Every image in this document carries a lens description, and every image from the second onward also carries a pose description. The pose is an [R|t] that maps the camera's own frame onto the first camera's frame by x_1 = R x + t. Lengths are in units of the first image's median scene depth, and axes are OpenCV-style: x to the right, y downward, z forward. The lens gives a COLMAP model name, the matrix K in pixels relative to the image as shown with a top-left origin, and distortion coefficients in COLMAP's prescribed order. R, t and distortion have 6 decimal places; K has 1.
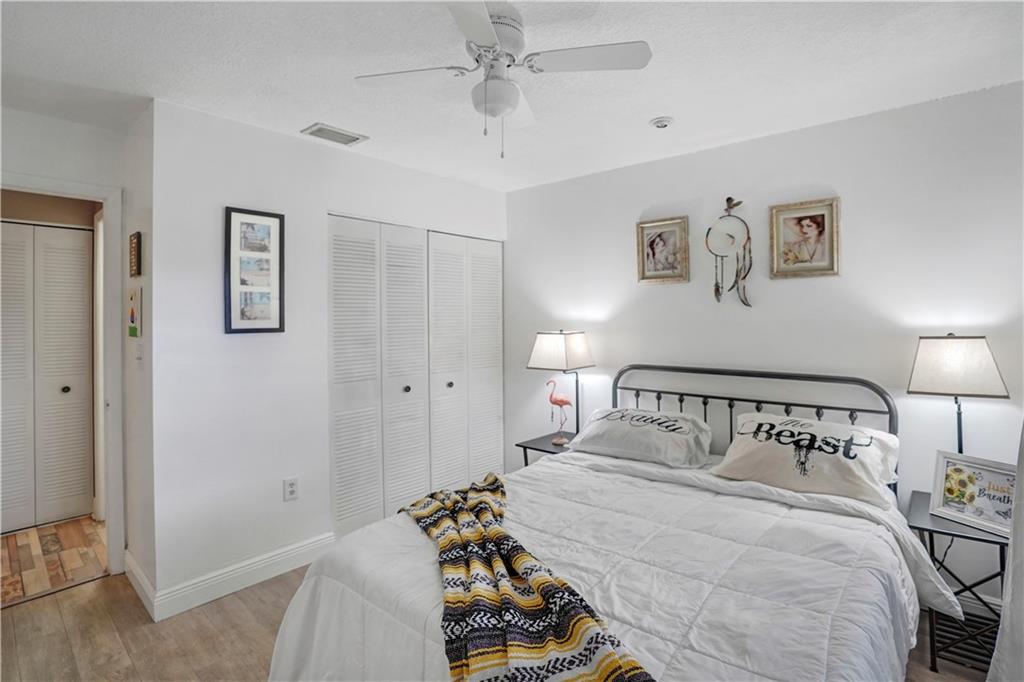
lens RADIAL K [[482.3, 0, 516.7], [0, 482.3, 339.1], [0, 0, 1]] dist [-0.051810, 0.000234]
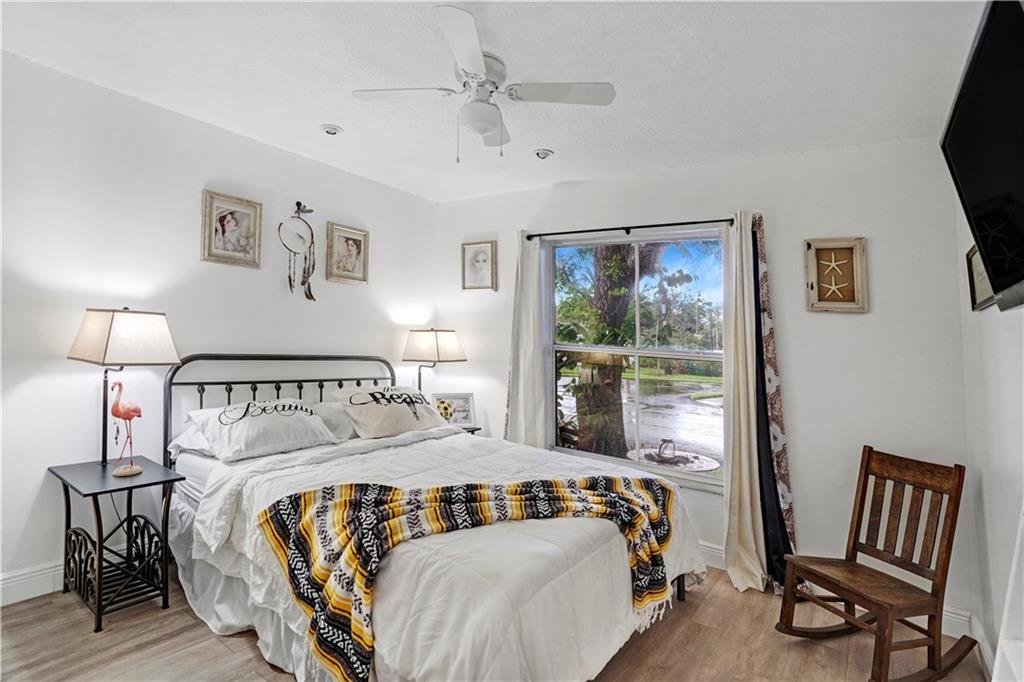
lens RADIAL K [[482.3, 0, 516.7], [0, 482.3, 339.1], [0, 0, 1]] dist [-0.051810, 0.000234]
pose [[-0.054090, -0.022546, 0.998281, -0.659211], [-0.049425, 0.998580, 0.019875, -0.020533], [-0.997312, -0.048266, -0.055128, 0.508289]]
